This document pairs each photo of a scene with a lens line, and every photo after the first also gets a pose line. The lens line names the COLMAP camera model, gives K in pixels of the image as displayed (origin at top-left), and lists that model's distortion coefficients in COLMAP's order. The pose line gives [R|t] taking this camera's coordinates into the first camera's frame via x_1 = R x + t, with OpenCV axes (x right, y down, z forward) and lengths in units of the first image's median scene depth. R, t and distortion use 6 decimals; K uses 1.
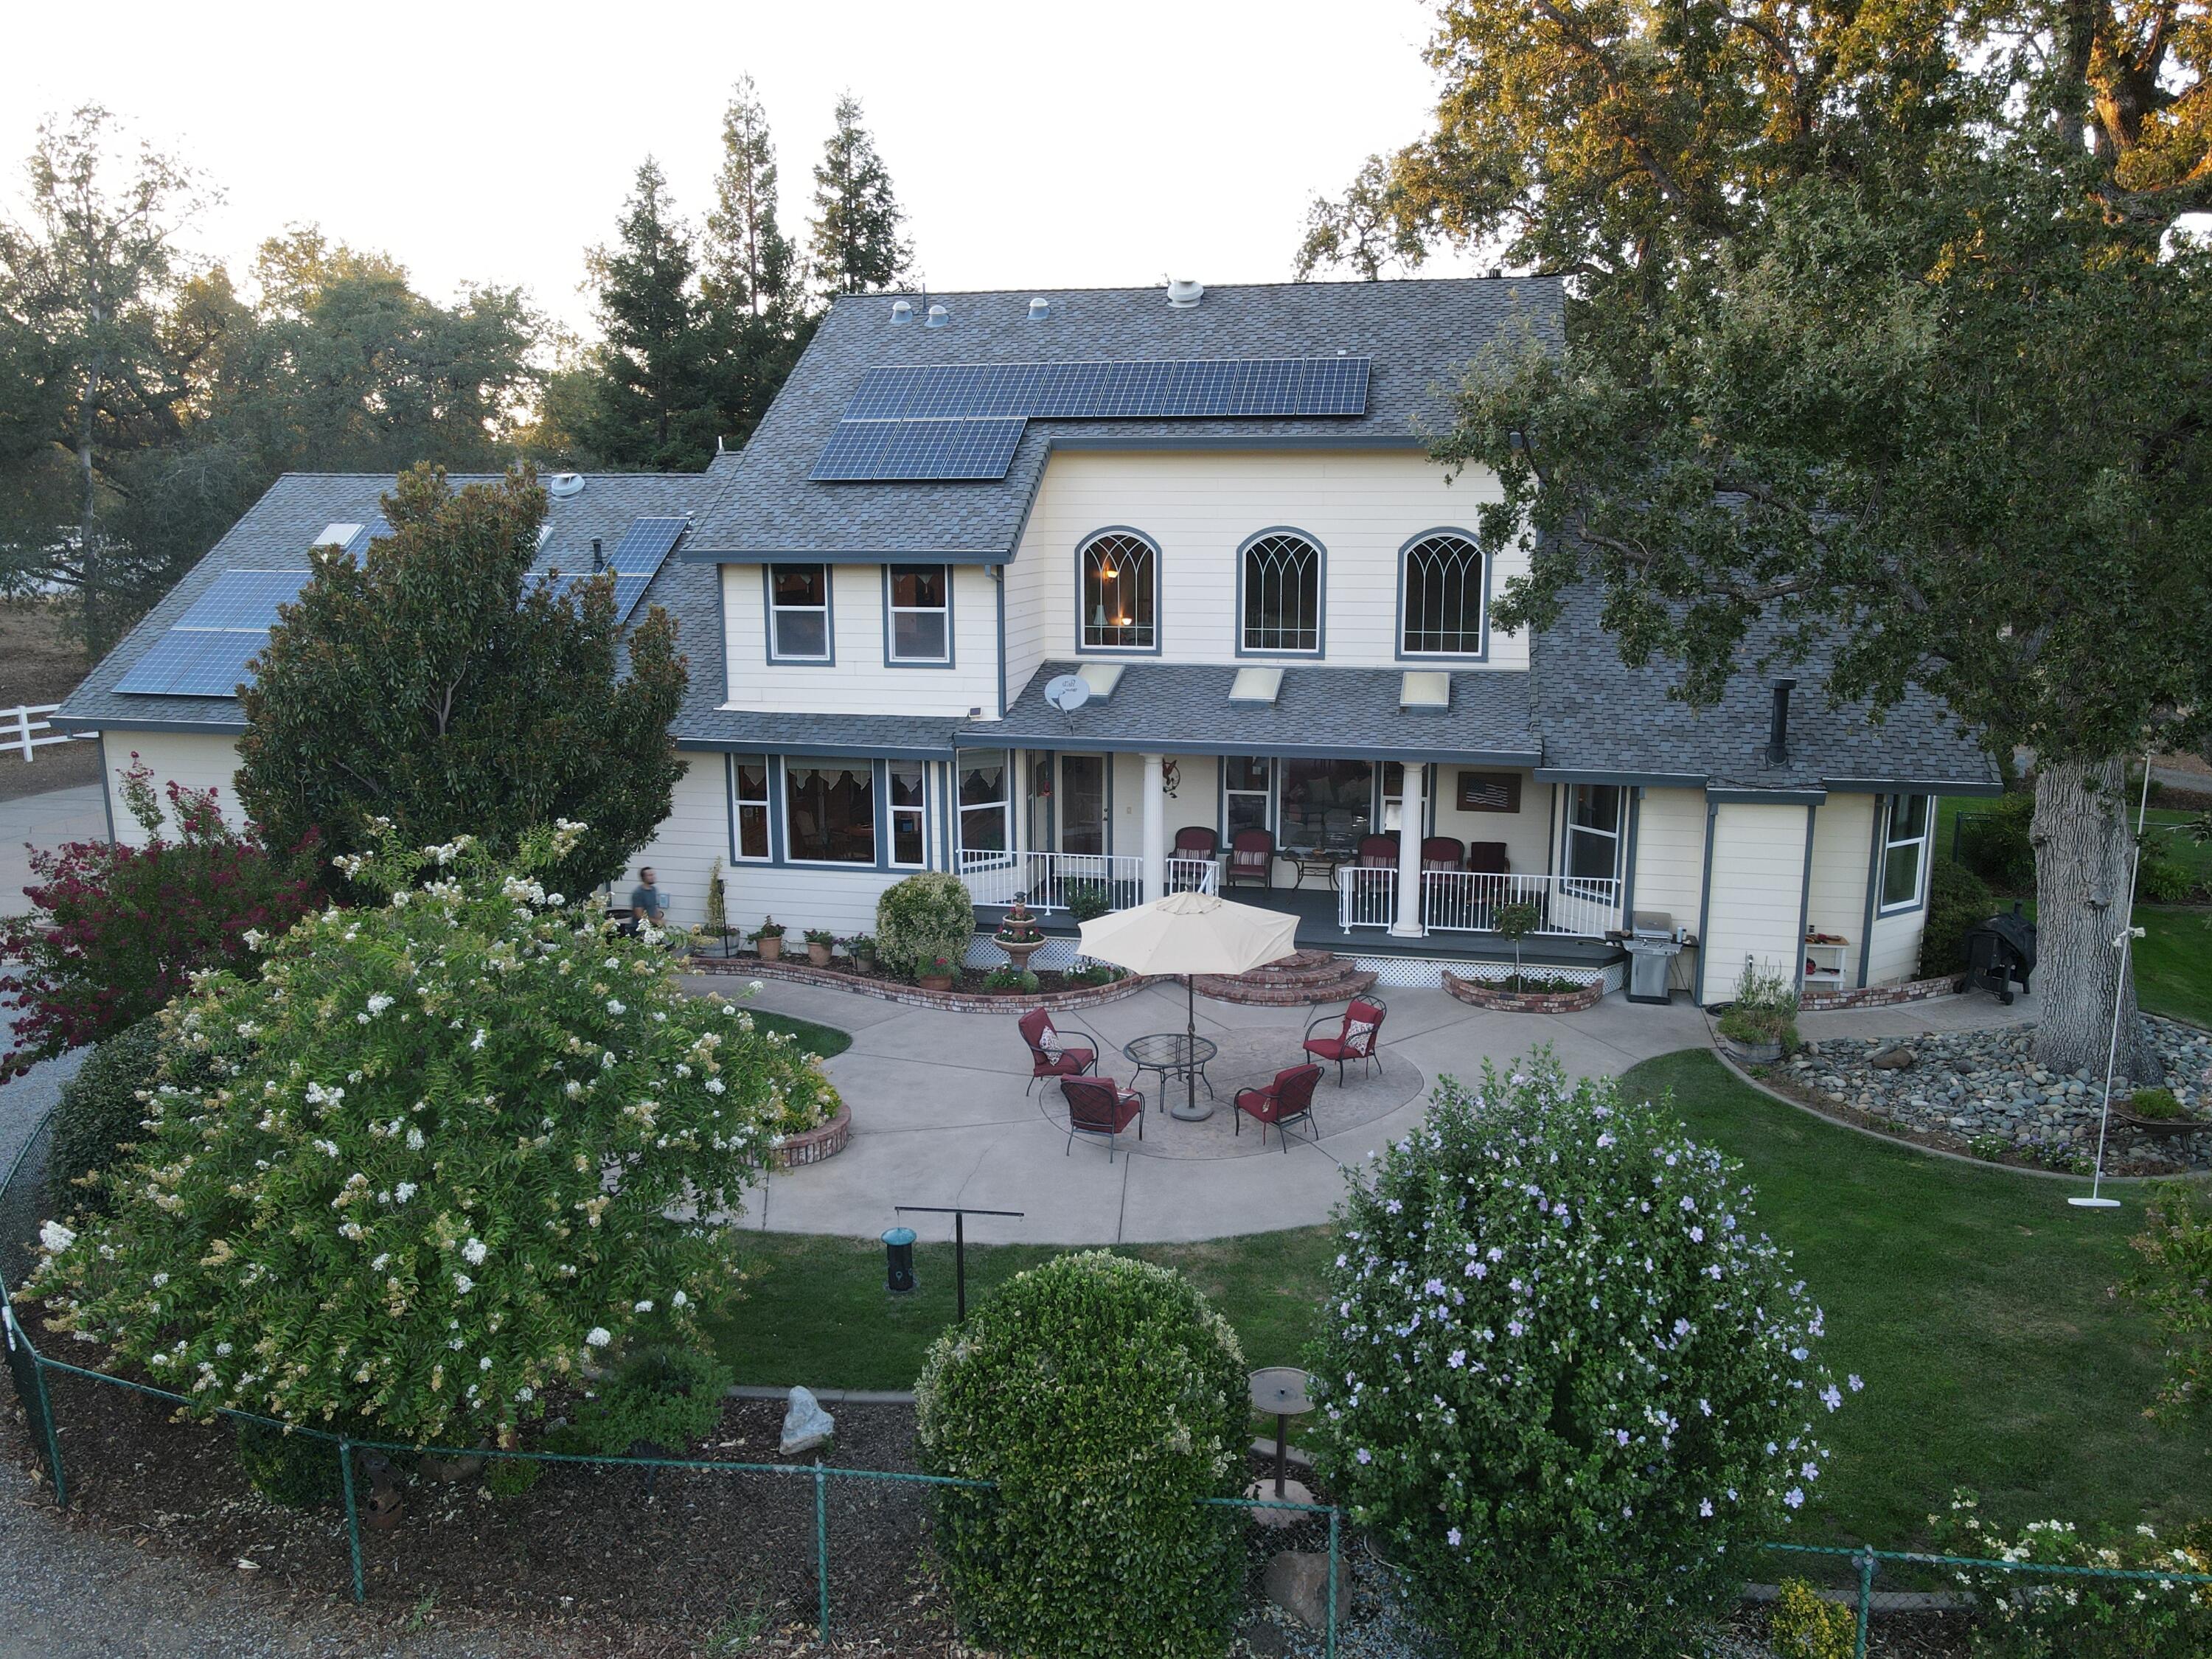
lens RADIAL K [[1601.3, 0, 1103.9], [0, 1601.3, 822.0], [0, 0, 1]] dist [0.026595, -0.006445]
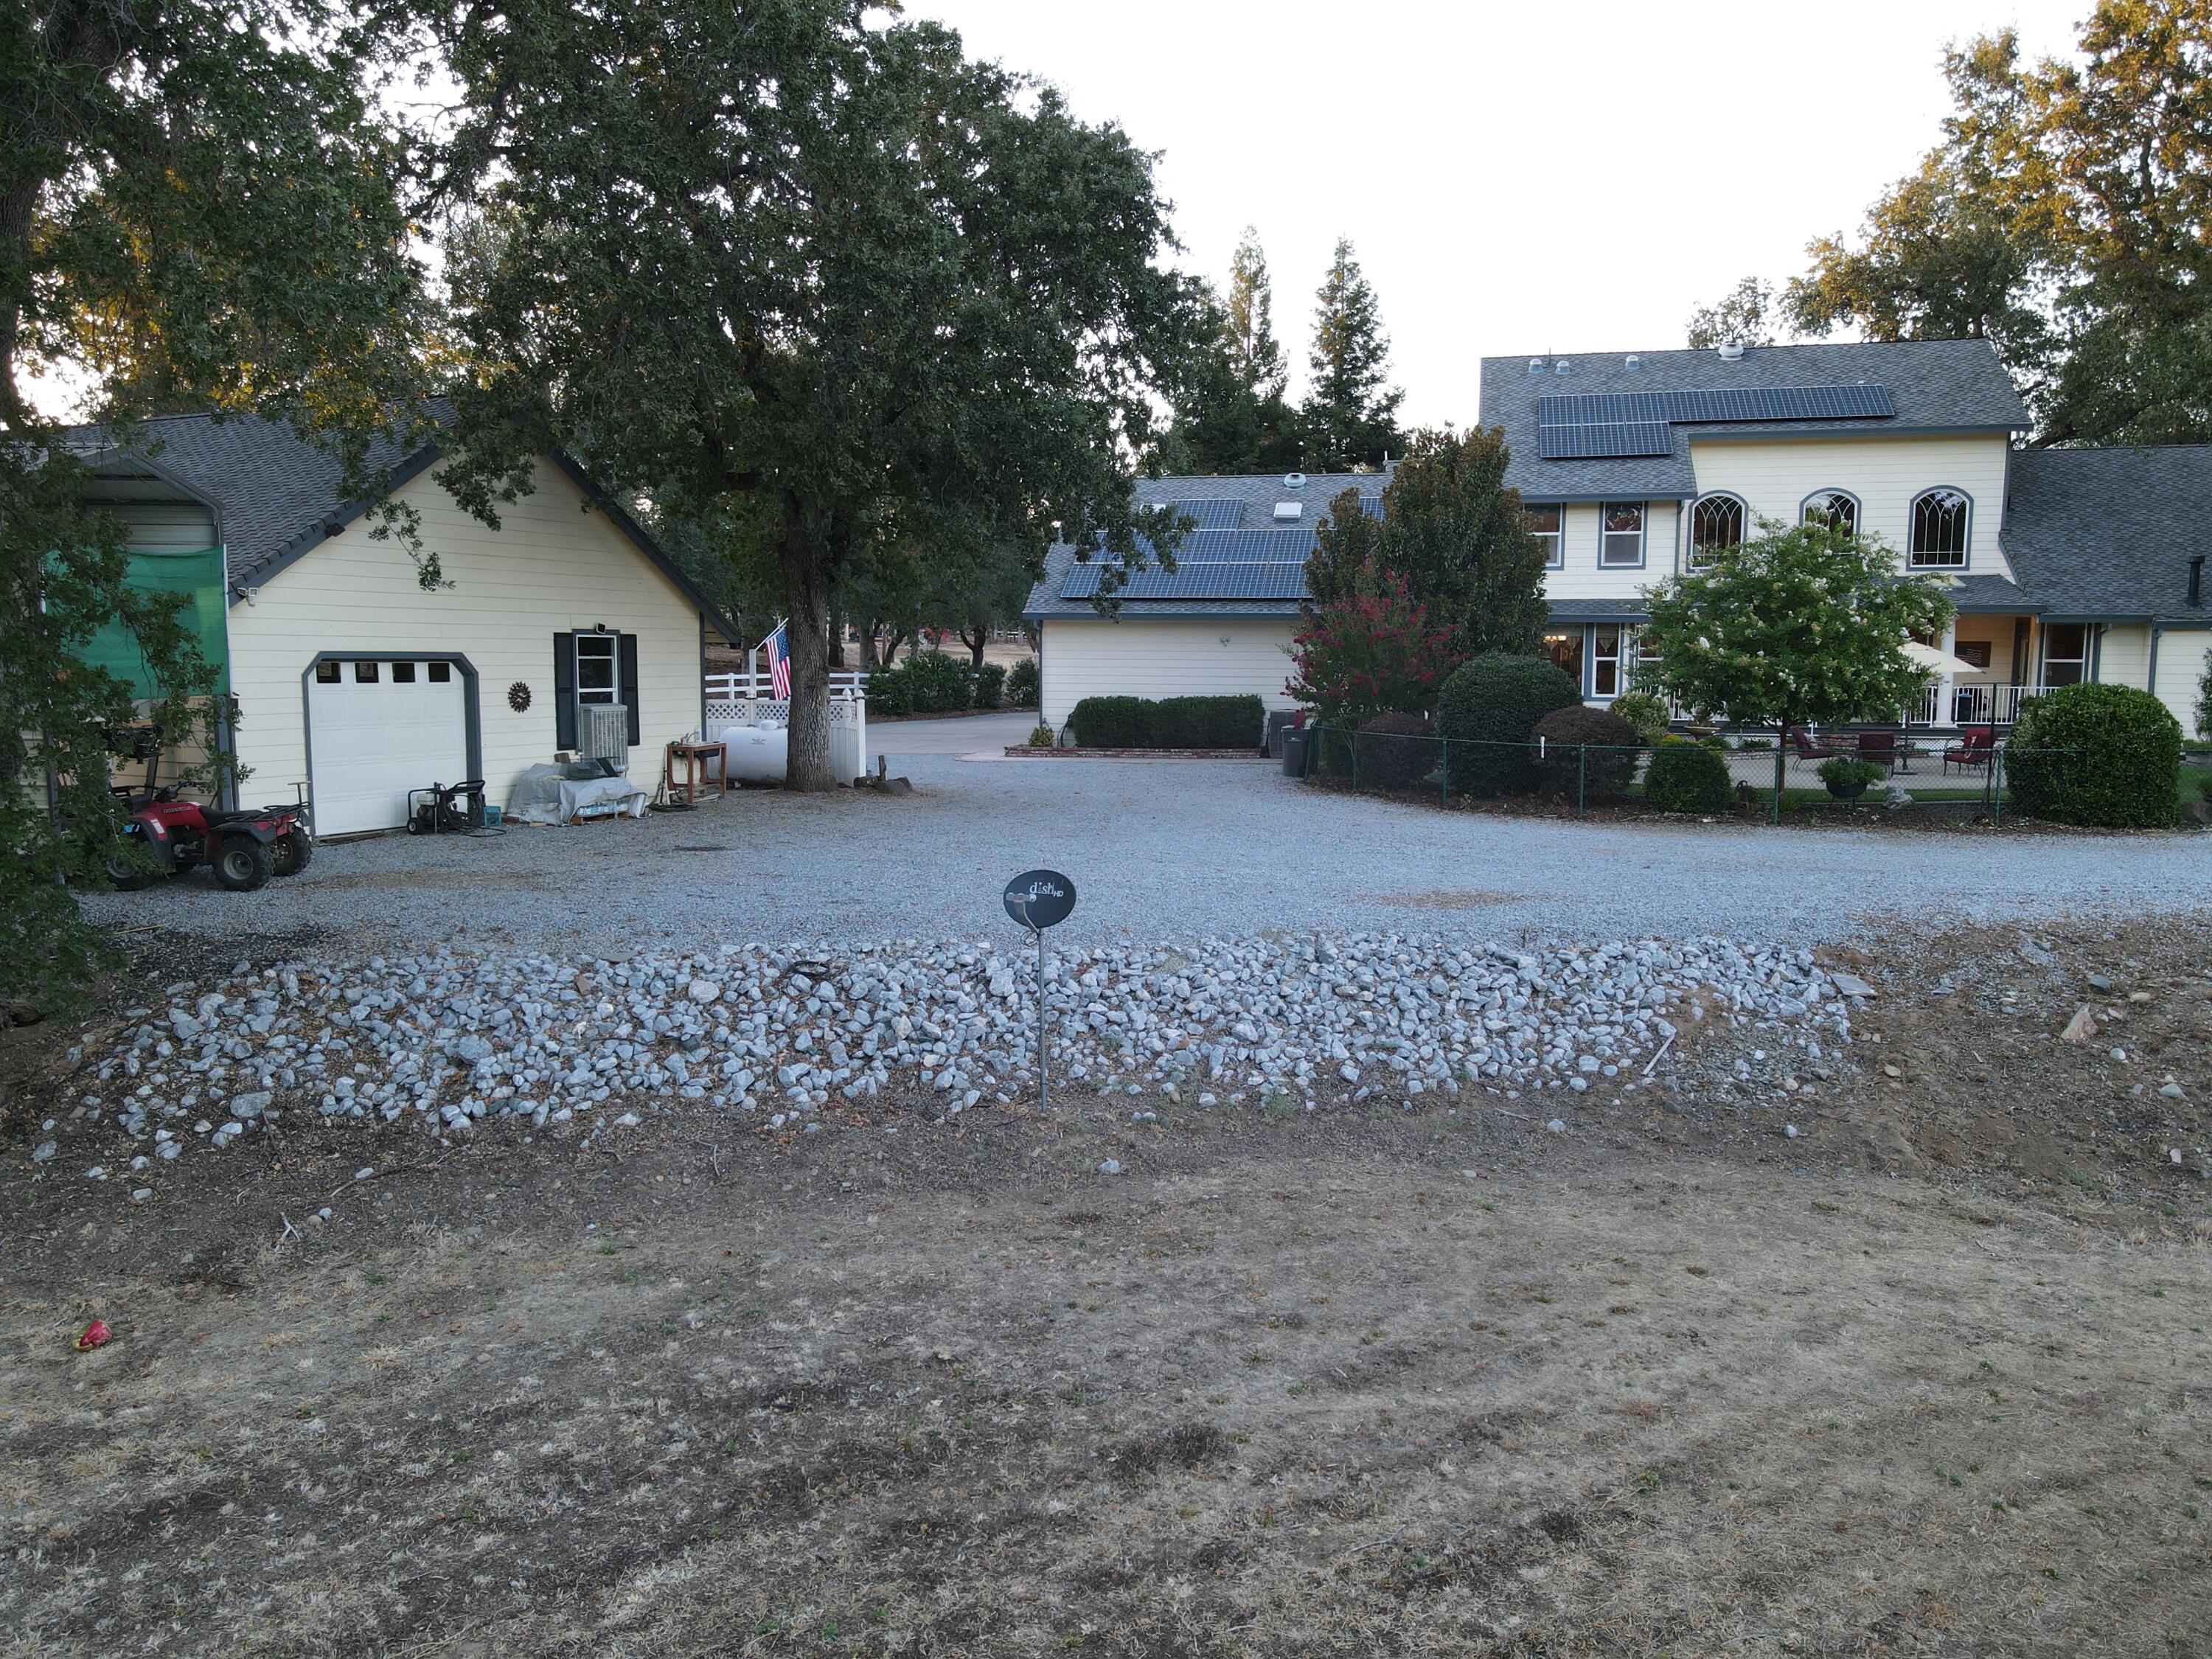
lens RADIAL K [[1601.3, 0, 1110.1], [0, 1601.3, 831.6], [0, 0, 1]] dist [0.026595, -0.006445]
pose [[0.999956, 0.005114, 0.007868, -0.618684], [-0.004423, 0.996336, -0.085409, 0.297120], [-0.008276, 0.085371, 0.996315, -0.563116]]
